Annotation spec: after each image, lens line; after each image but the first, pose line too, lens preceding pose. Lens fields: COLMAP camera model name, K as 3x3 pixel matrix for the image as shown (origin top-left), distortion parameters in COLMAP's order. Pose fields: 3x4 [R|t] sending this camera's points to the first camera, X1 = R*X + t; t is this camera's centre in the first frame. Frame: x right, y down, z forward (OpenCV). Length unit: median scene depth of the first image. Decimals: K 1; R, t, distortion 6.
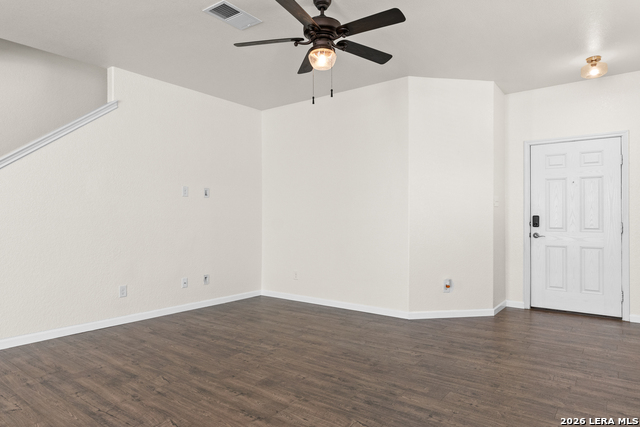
lens RADIAL K [[400.6, 0, 320.4], [0, 400.6, 211.4], [0, 0, 1]] dist [0.001493, -0.003830]
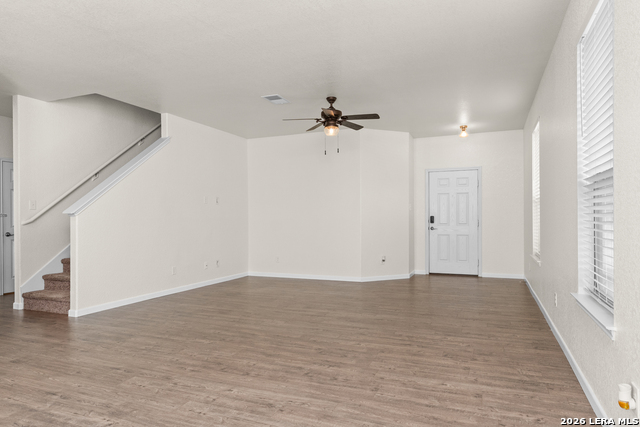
lens RADIAL K [[400.6, 0, 319.8], [0, 400.6, 214.5], [0, 0, 1]] dist [0.001493, -0.003830]
pose [[0.969003, -0.004109, 0.247013, -0.344297], [0.002096, 0.999962, 0.008414, -0.011531], [-0.247038, -0.007636, 0.968976, -0.519533]]
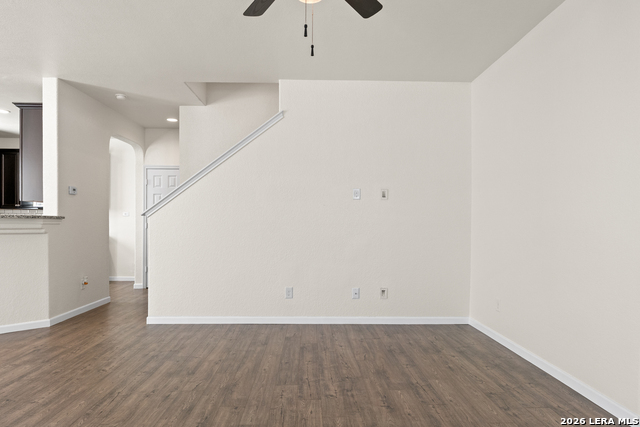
lens RADIAL K [[400.6, 0, 313.1], [0, 400.6, 221.8], [0, 0, 1]] dist [0.001493, -0.003830]
pose [[0.625832, -0.000186, -0.779958, 0.364847], [0.006557, 0.999966, 0.005023, 0.010098], [0.779931, -0.008258, 0.625812, 0.402221]]
